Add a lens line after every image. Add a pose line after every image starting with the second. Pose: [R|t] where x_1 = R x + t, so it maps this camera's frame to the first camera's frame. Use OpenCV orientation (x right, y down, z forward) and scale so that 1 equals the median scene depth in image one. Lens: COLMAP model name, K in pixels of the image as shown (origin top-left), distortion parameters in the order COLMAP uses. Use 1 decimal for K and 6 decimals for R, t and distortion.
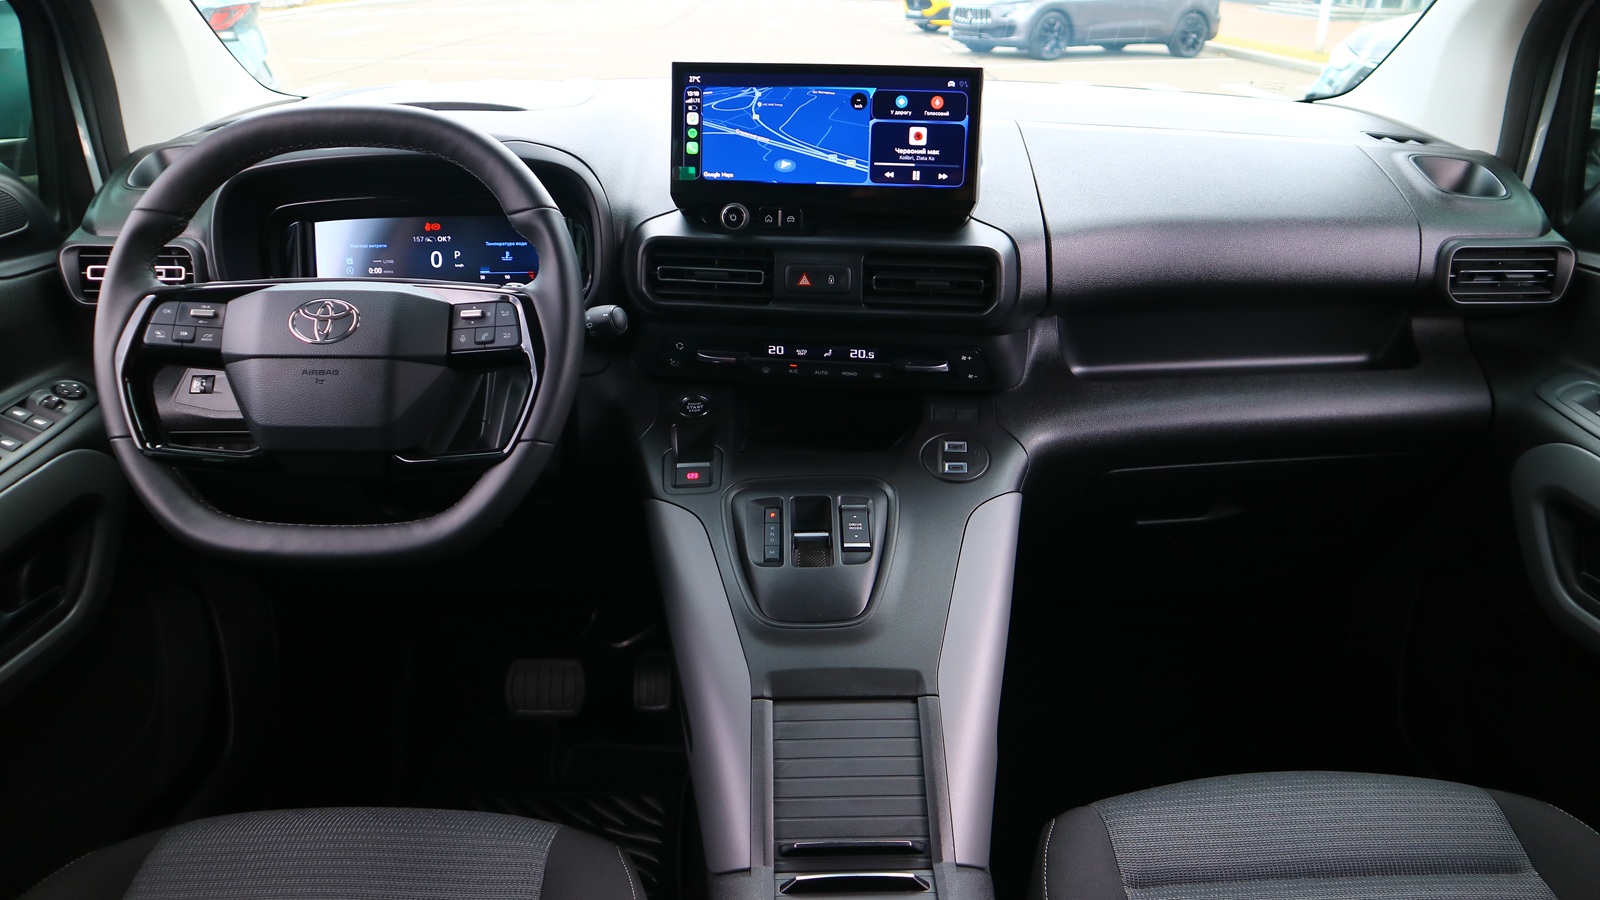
lens RADIAL K [[1199.0, 0, 790.8], [0, 1199.0, 435.9], [0, 0, 1]] dist [-0.077306, 0.029404]
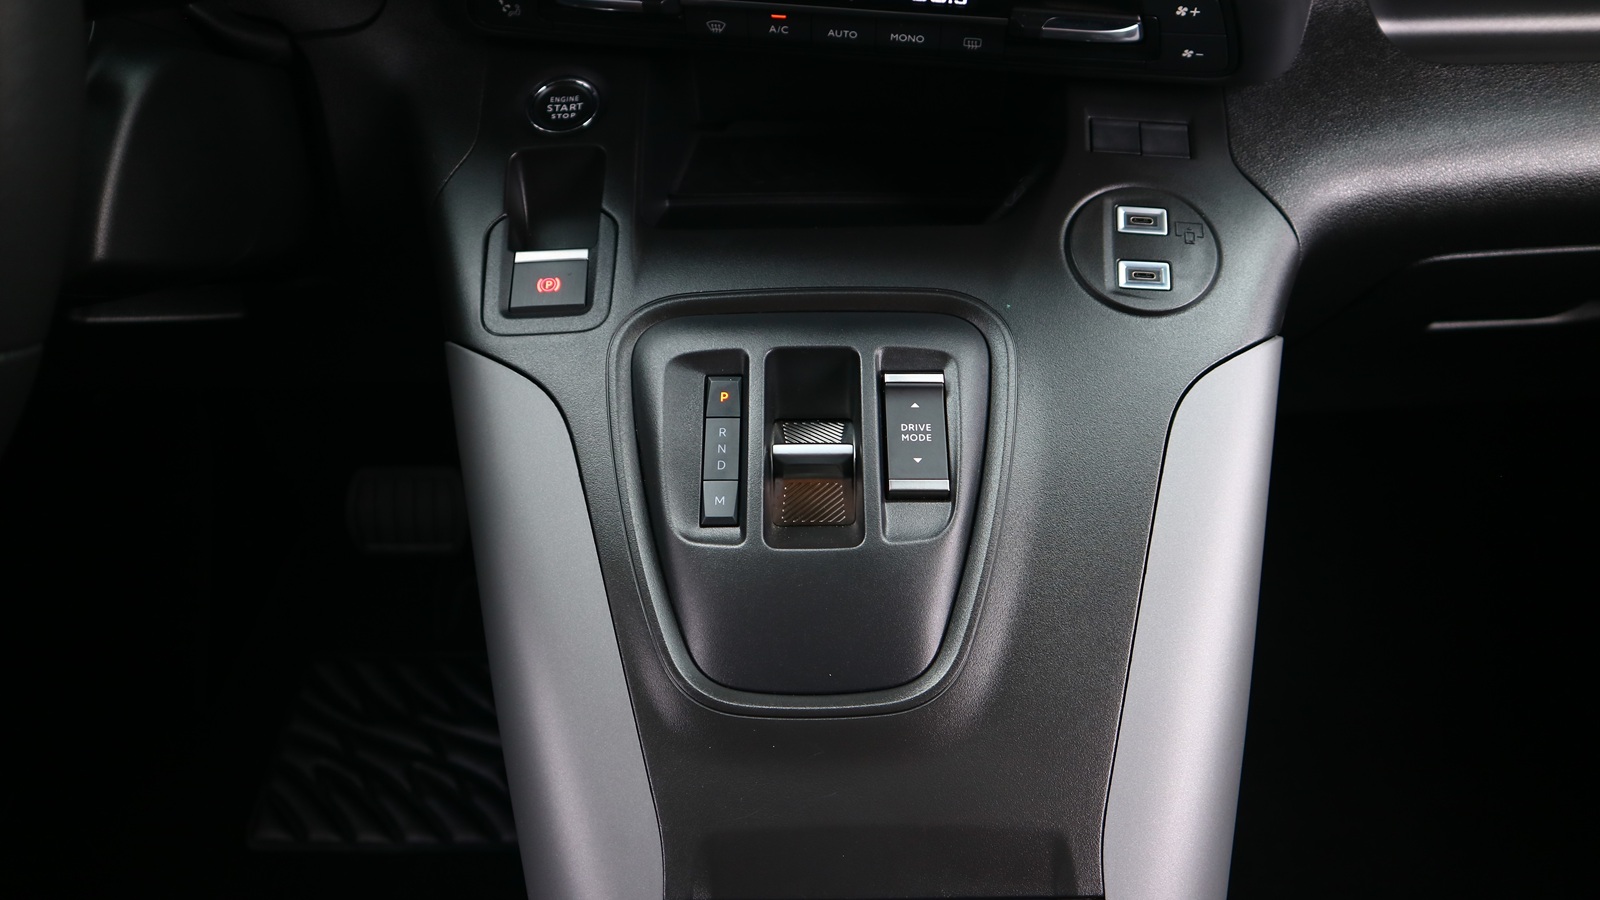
lens RADIAL K [[1199.0, 0, 804.1], [0, 1199.0, 457.3], [0, 0, 1]] dist [-0.077306, 0.029404]
pose [[0.999966, 0.008004, 0.001819, 0.012262], [-0.008133, 0.936283, 0.351152, -0.061290], [0.001108, -0.351155, 0.936317, 0.547874]]
